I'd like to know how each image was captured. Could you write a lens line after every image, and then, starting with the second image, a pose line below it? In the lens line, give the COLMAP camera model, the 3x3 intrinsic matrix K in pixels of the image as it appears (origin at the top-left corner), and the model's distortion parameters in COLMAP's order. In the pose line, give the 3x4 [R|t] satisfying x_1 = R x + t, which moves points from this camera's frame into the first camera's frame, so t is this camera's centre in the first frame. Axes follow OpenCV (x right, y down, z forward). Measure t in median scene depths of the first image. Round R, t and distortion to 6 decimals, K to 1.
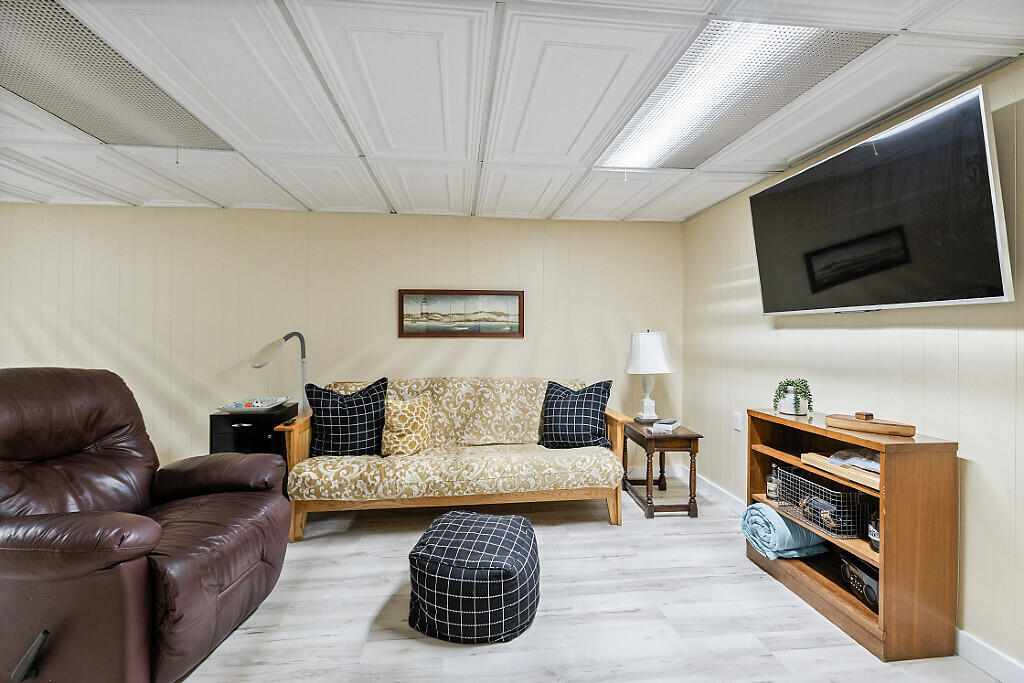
lens RADIAL K [[462.7, 0, 512.7], [0, 462.7, 324.9], [0, 0, 1]] dist [-0.001638, -0.000844]
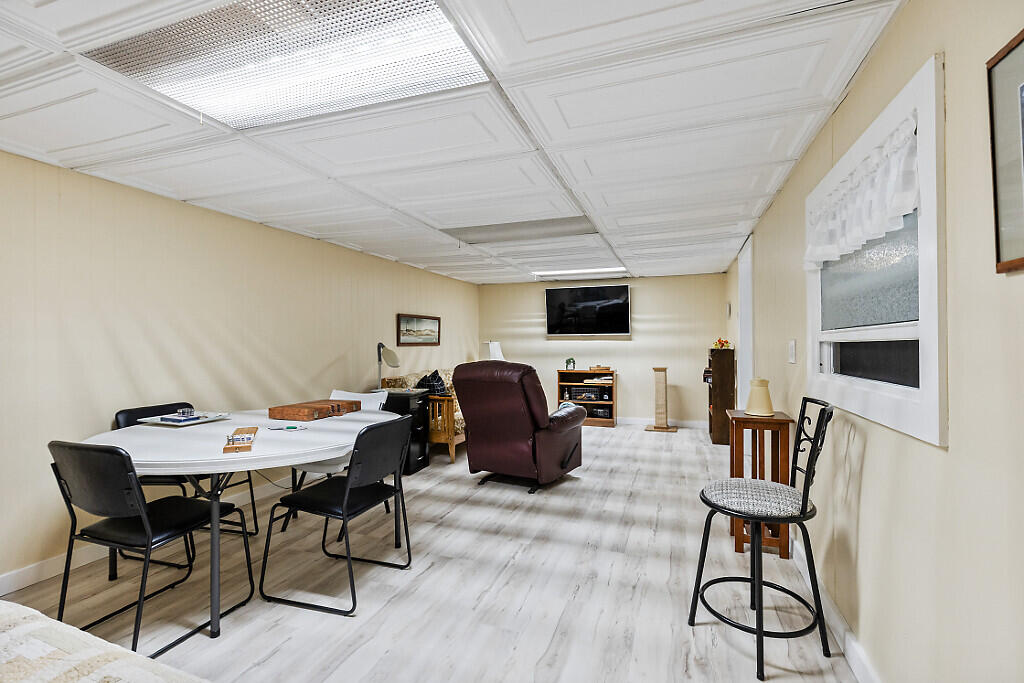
lens RADIAL K [[462.7, 0, 512.7], [0, 462.7, 324.9], [0, 0, 1]] dist [-0.001638, -0.000844]
pose [[0.449184, 0.019803, 0.893220, -1.833119], [-0.014215, 0.999786, -0.015017, -0.034247], [-0.893326, -0.005952, 0.449370, 0.017252]]
